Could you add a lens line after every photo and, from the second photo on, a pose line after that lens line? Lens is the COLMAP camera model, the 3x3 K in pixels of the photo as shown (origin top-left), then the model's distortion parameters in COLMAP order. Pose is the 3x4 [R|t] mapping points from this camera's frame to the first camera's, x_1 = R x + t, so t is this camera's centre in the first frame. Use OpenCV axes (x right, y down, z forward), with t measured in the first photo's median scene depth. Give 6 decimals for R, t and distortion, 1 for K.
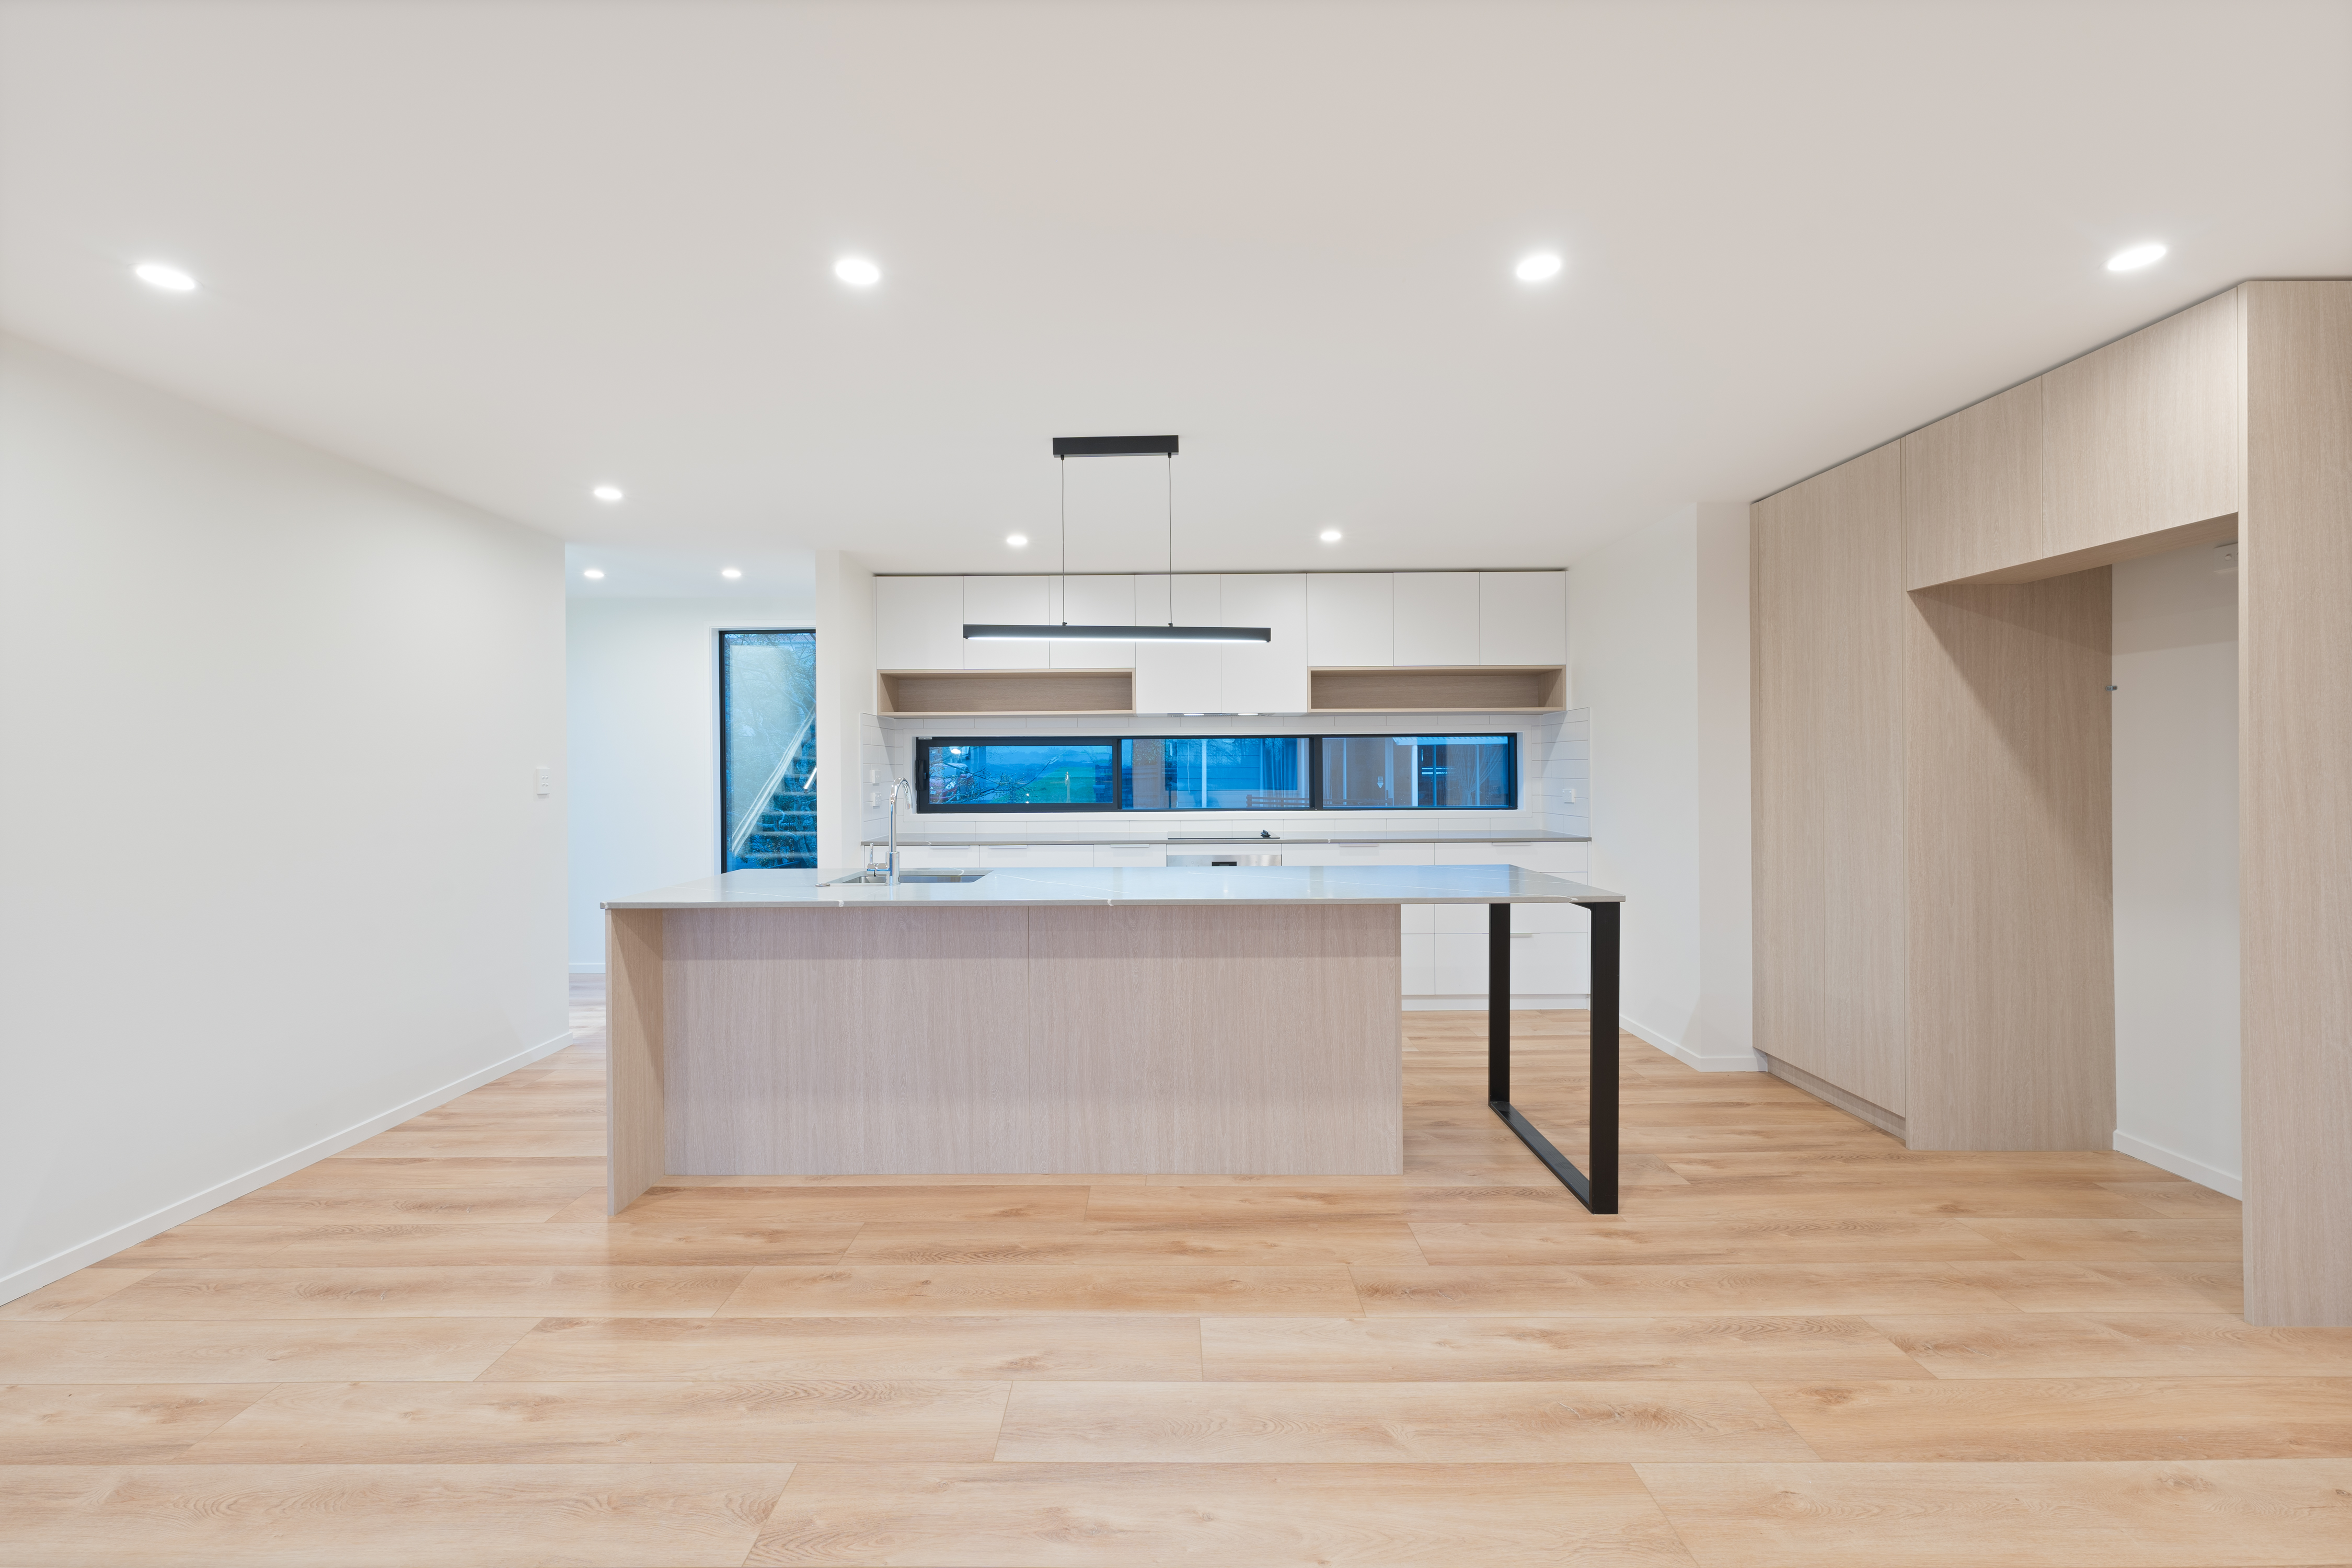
lens RADIAL K [[956.7, 0, 1157.2], [0, 956.7, 781.9], [0, 0, 1]] dist [0.001709, 0.000080]
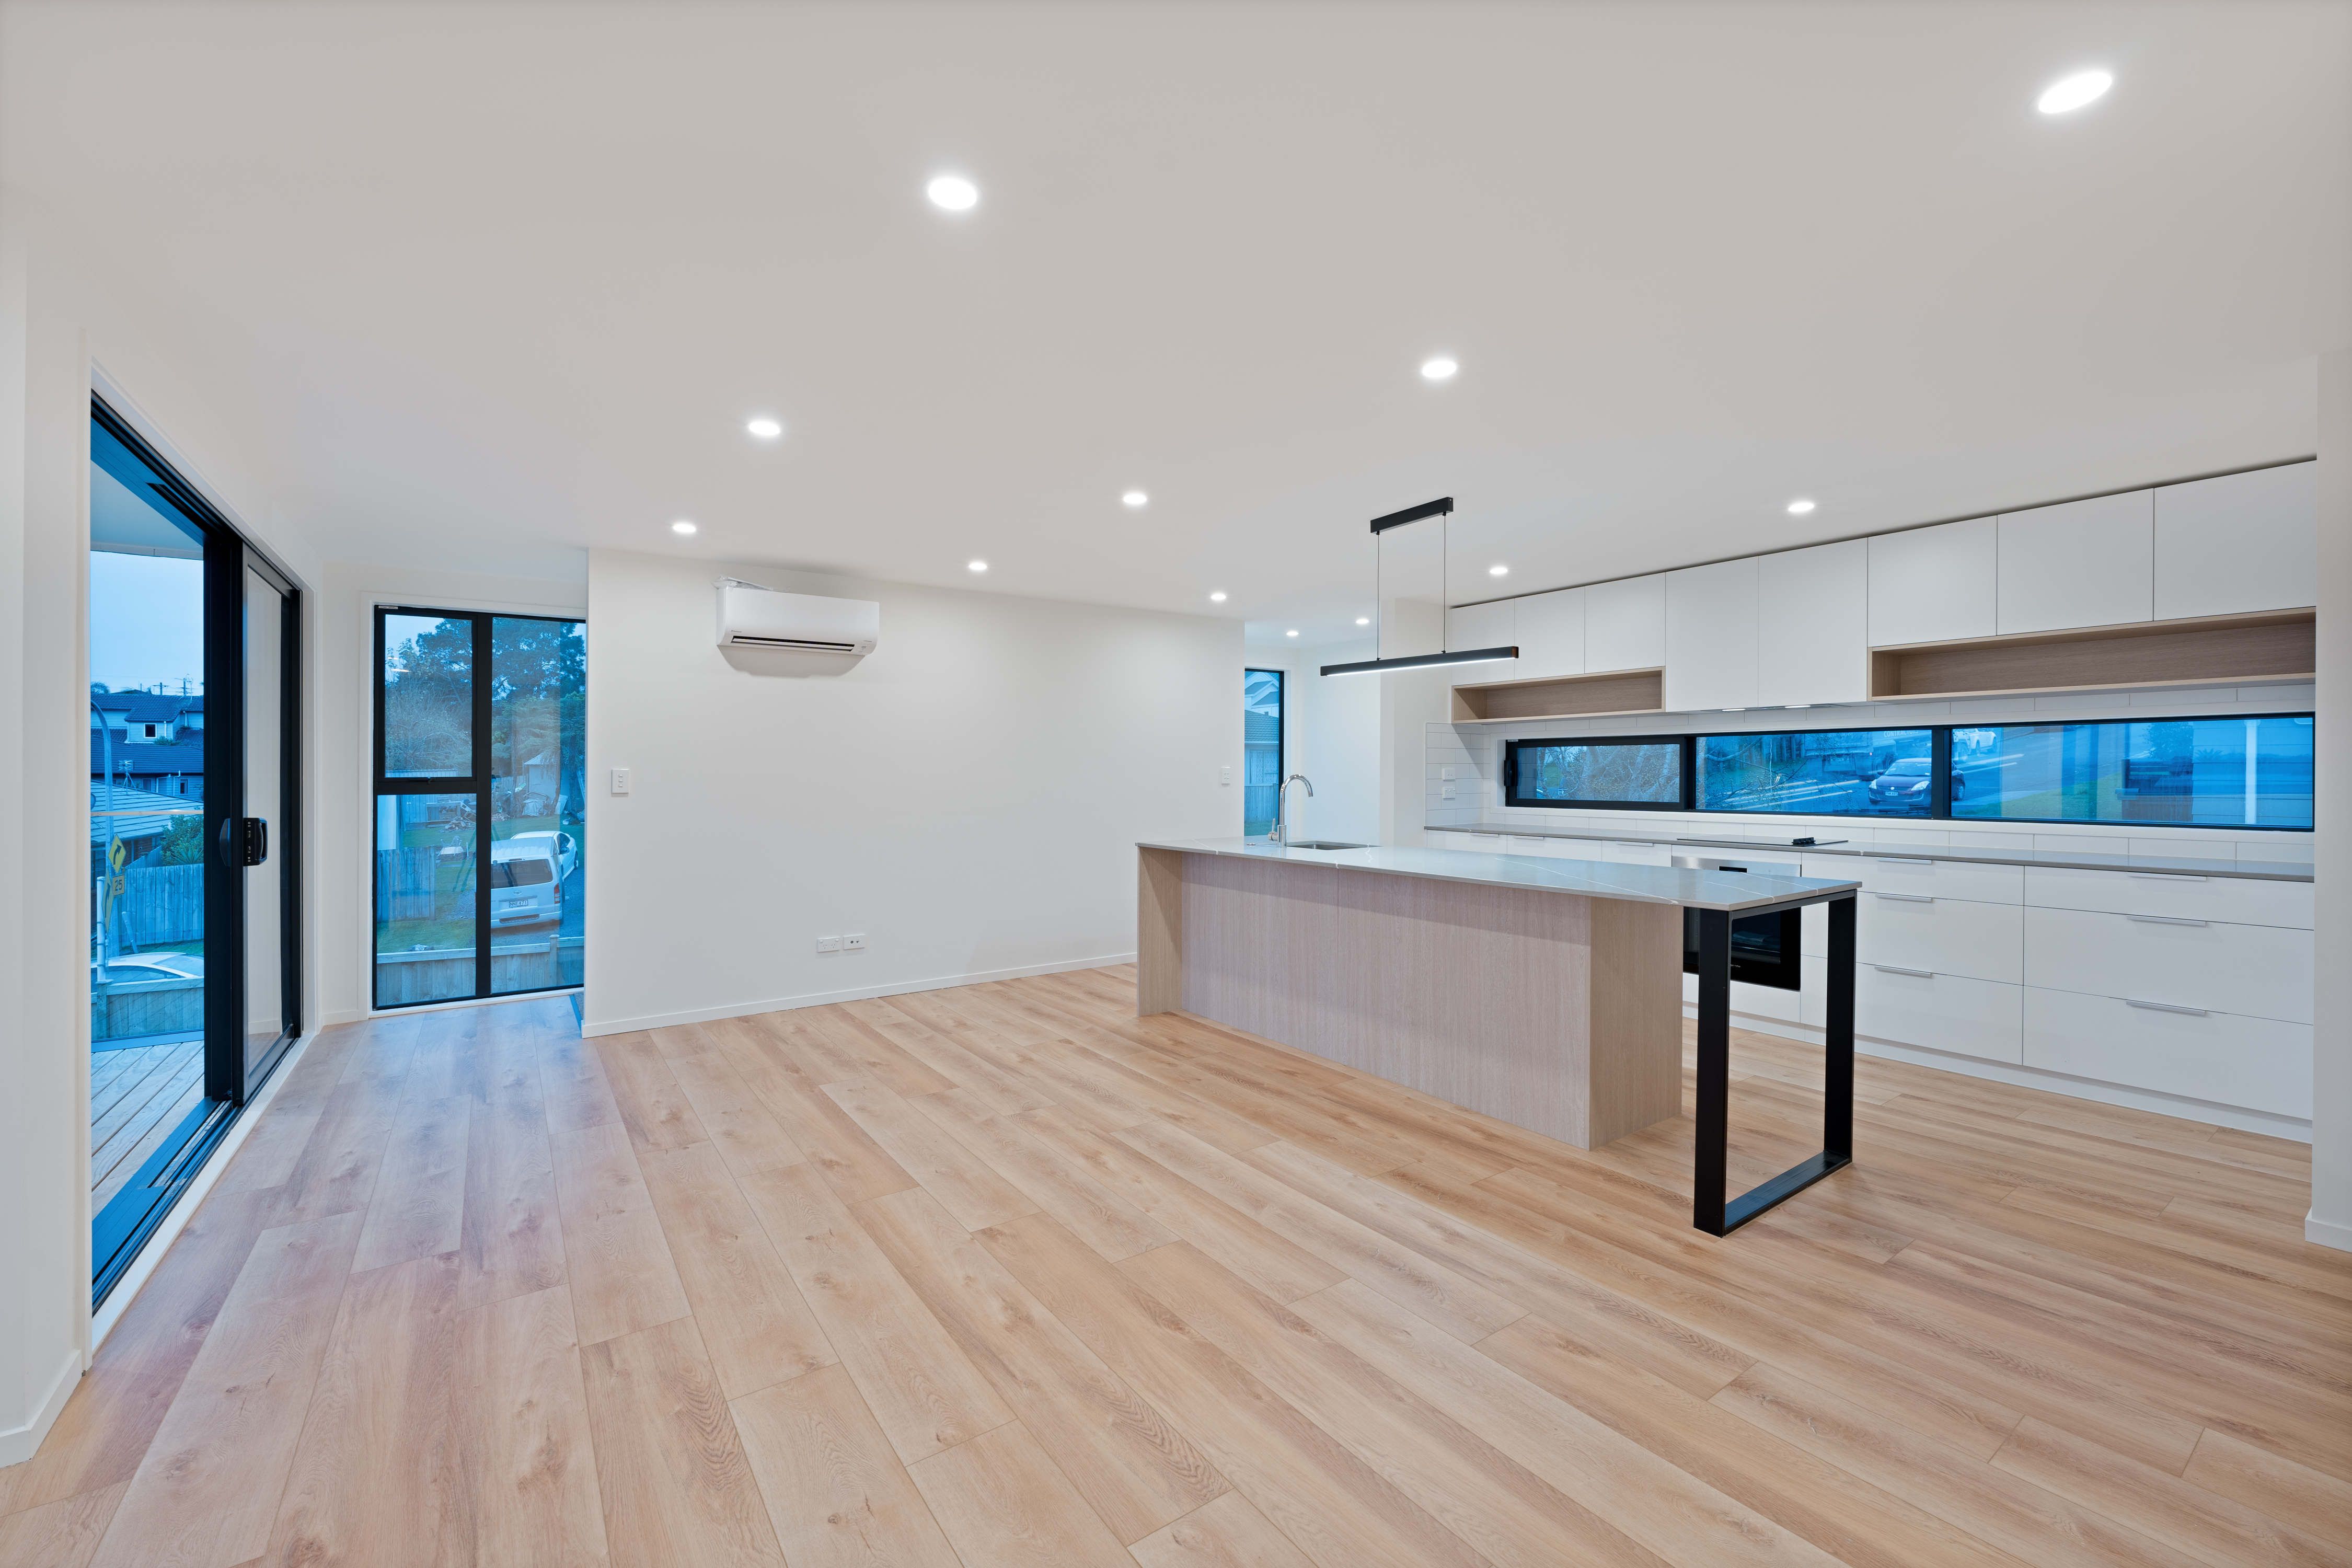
lens RADIAL K [[956.7, 0, 1140.0], [0, 956.7, 787.1], [0, 0, 1]] dist [0.001709, 0.000080]
pose [[0.564523, 0.018019, -0.825221, 0.875042], [-0.009468, 0.999837, 0.015355, -0.006828], [0.825363, -0.000855, 0.564601, -0.016302]]
